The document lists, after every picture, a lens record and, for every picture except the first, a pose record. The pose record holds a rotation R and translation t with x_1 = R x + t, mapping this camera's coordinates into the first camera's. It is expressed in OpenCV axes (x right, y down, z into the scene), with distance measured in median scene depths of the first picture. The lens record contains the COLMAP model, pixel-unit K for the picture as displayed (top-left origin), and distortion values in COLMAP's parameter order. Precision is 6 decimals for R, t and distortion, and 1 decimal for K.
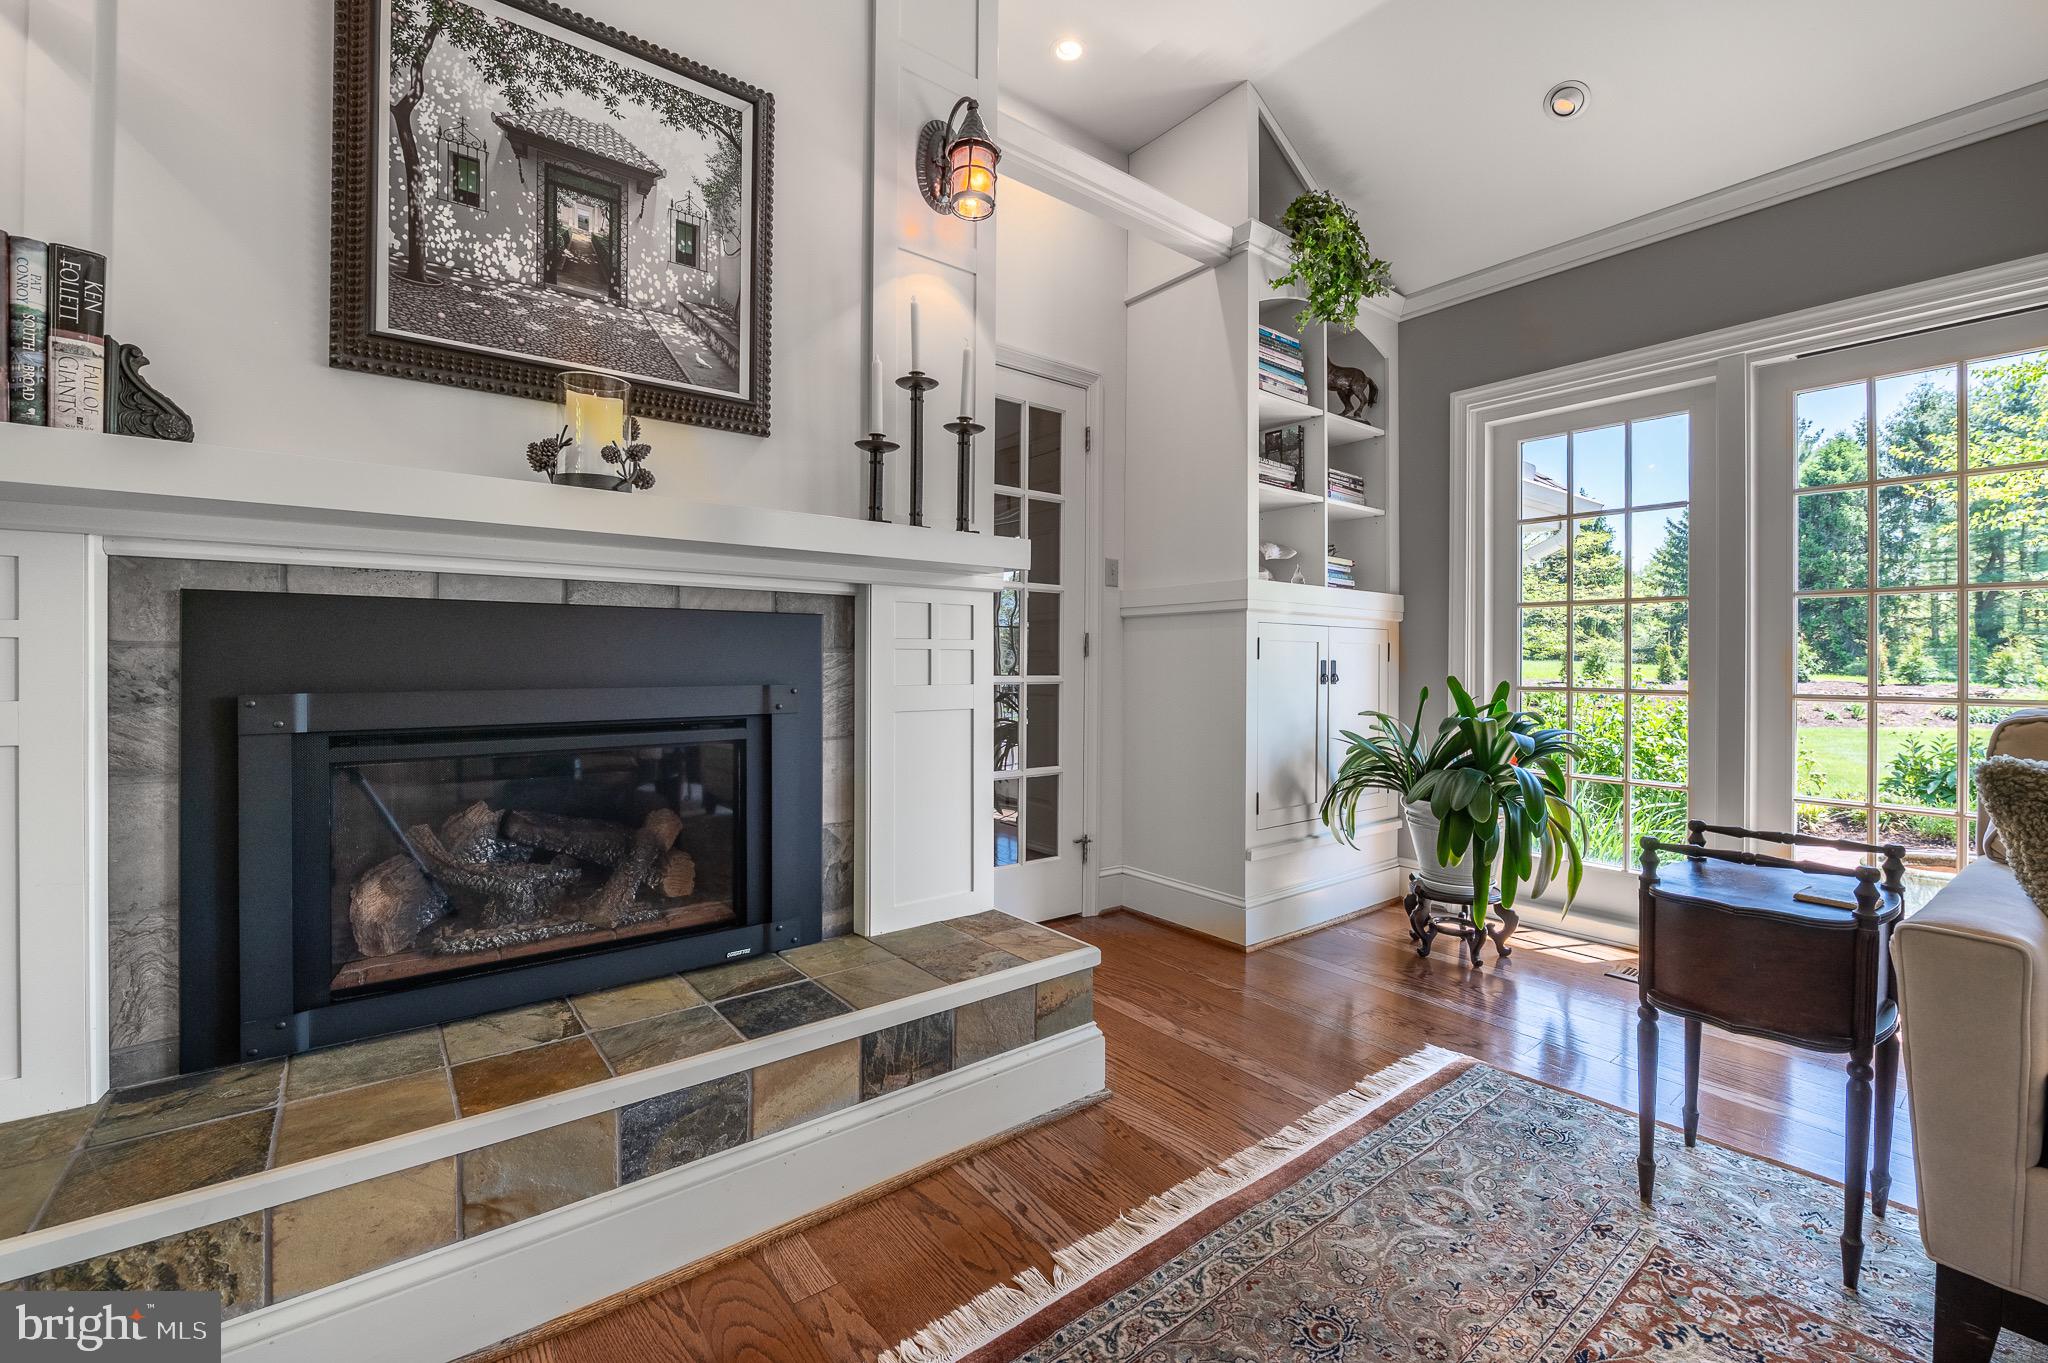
lens RADIAL K [[845.4, 0, 1039.0], [0, 845.4, 661.3], [0, 0, 1]] dist [-0.012548, -0.000315]
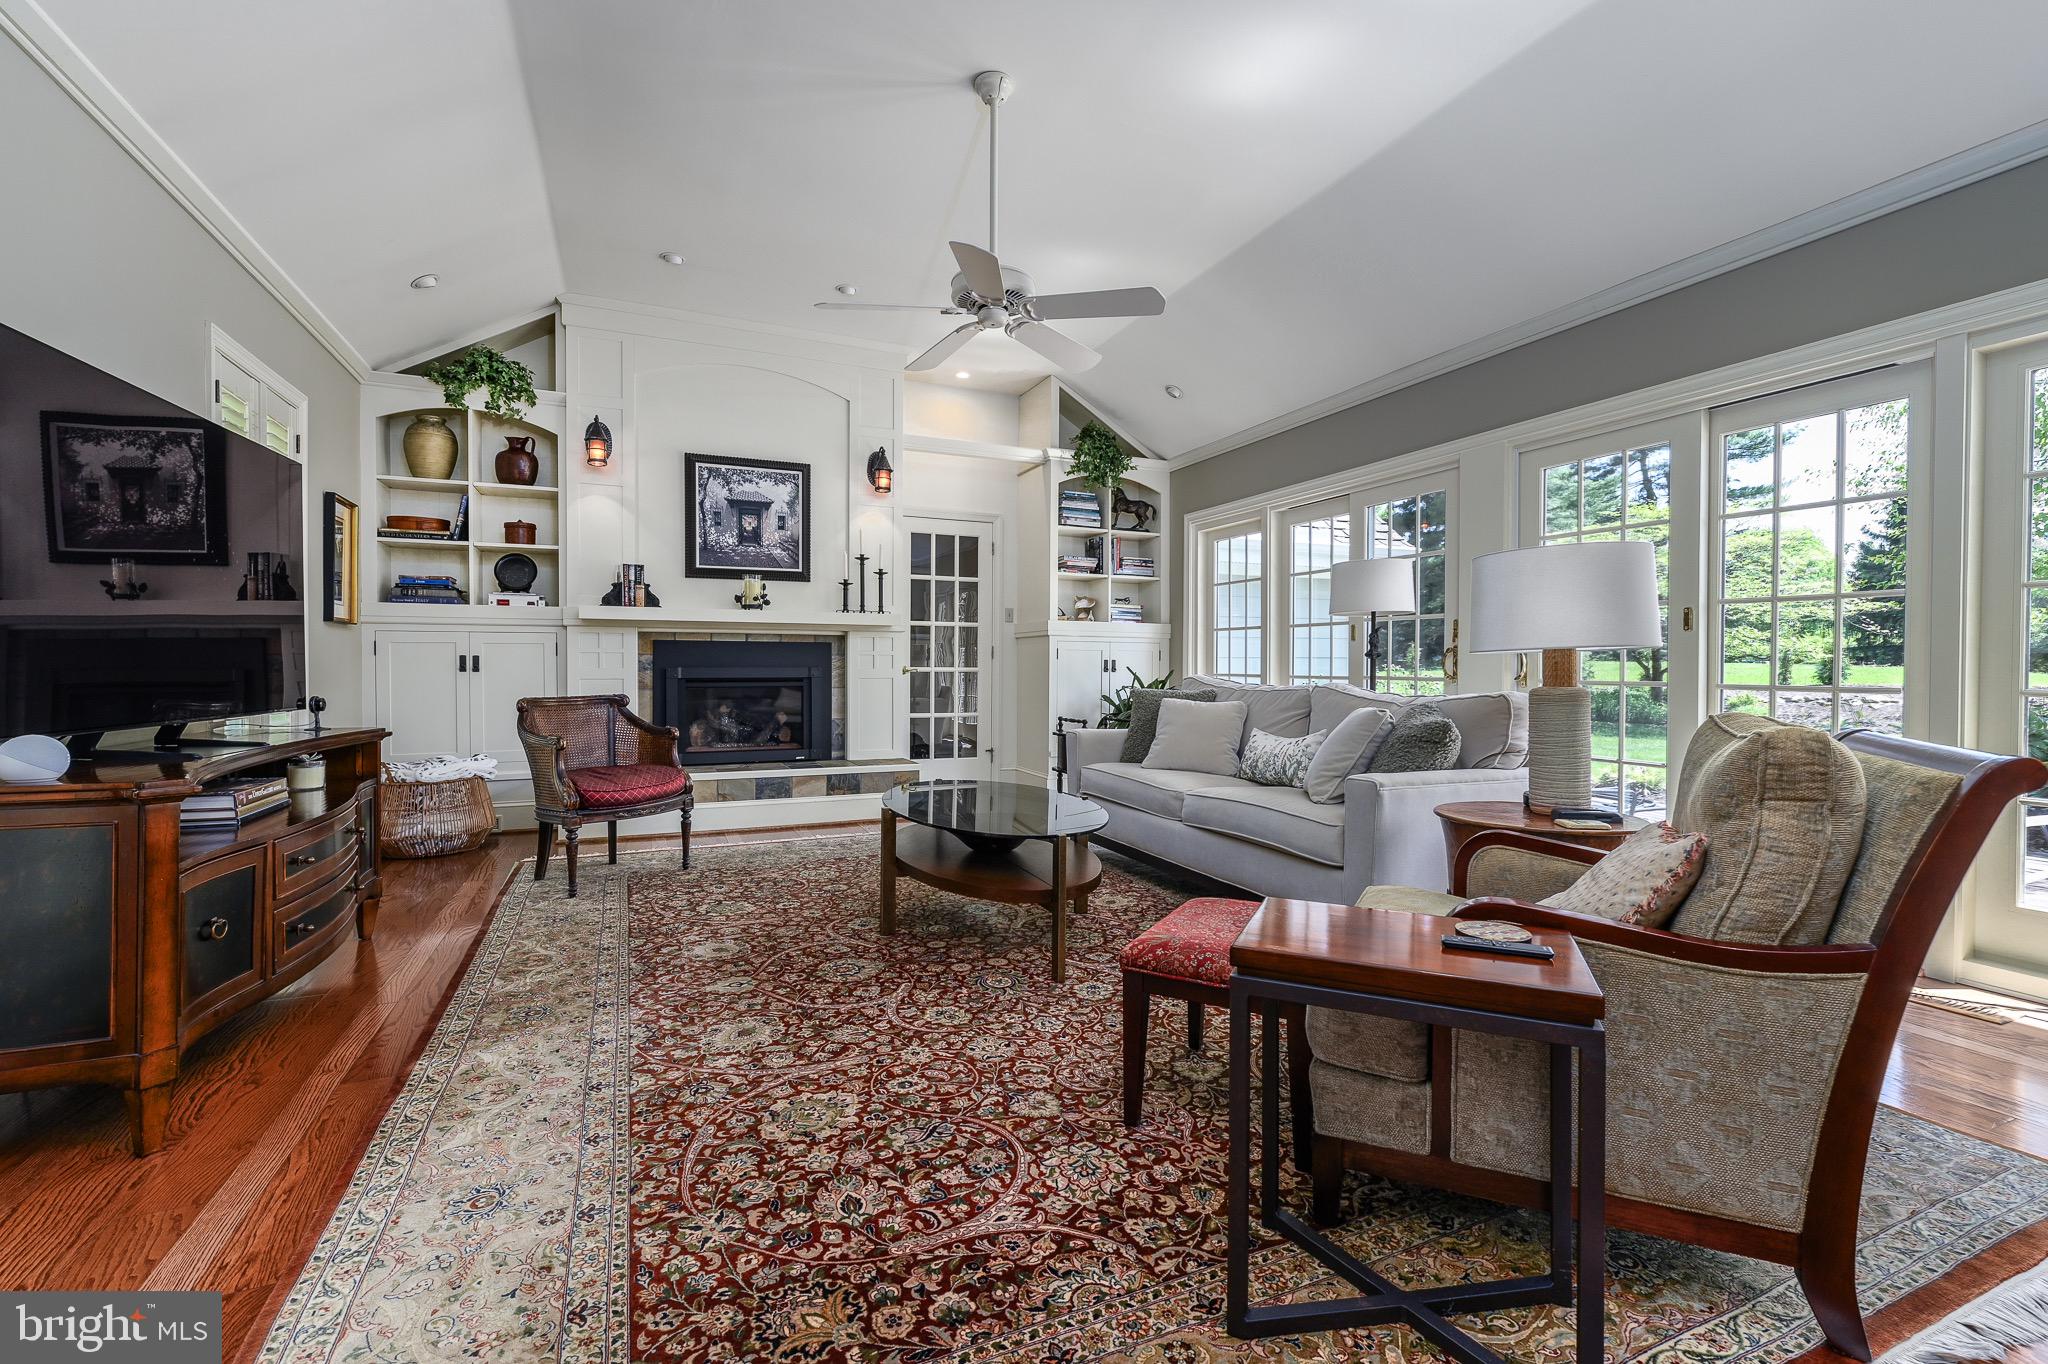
lens RADIAL K [[903.0, 0, 1018.9], [0, 903.0, 682.2], [0, 0, 1]] dist [0.002163, 0.000068]
pose [[0.960572, 0.003671, -0.278007, 1.246604], [0.001007, 0.999860, 0.016683, 0.027458], [0.278029, -0.016305, 0.960434, -1.808619]]
